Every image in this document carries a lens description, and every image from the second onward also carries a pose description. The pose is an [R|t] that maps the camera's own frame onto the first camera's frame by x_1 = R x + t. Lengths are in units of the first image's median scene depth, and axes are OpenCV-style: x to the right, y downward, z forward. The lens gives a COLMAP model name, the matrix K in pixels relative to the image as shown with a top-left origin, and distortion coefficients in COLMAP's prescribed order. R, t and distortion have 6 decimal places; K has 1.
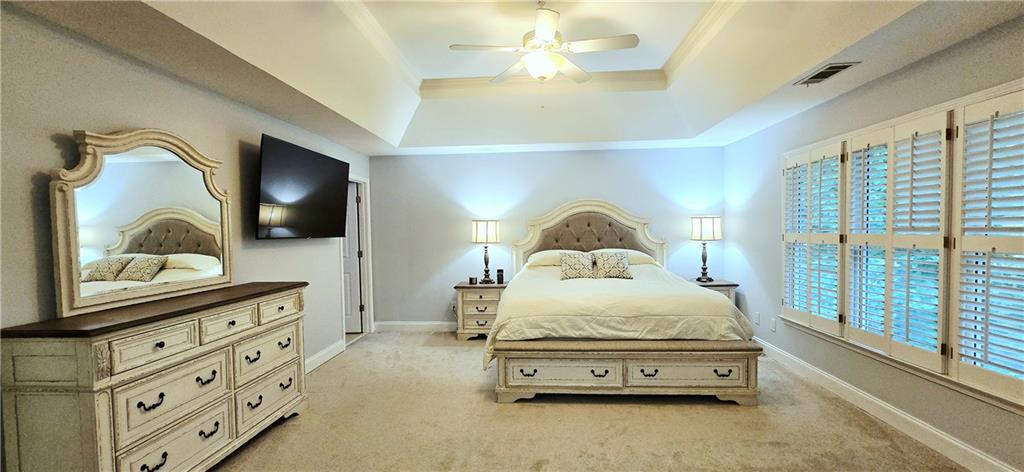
lens RADIAL K [[415.5, 0, 512.9], [0, 415.5, 244.2], [0, 0, 1]] dist [0.001374, -0.000086]
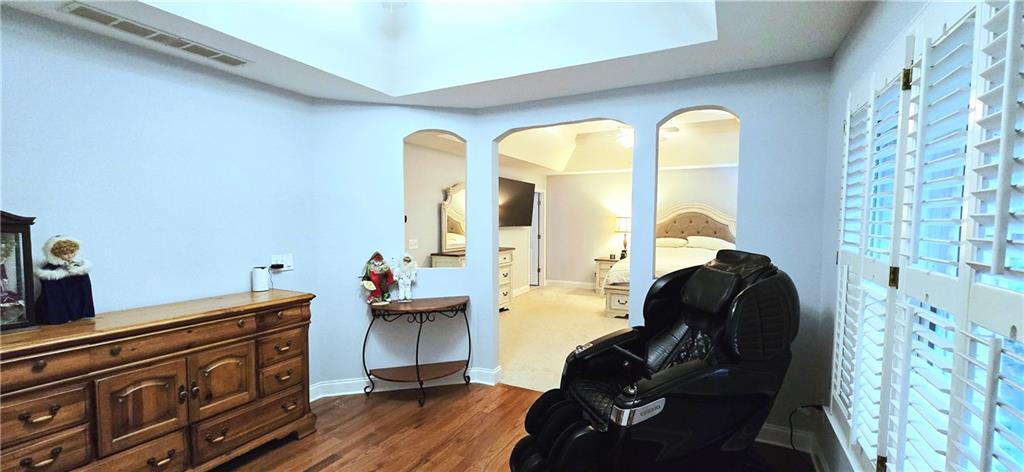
lens RADIAL K [[415.5, 0, 511.3], [0, 415.5, 241.4], [0, 0, 1]] dist [0.001374, -0.000086]
pose [[0.912603, 0.039282, -0.406956, 0.215167], [-0.031402, 0.999168, 0.026026, 0.003100], [0.407640, -0.010972, 0.913077, -0.583367]]
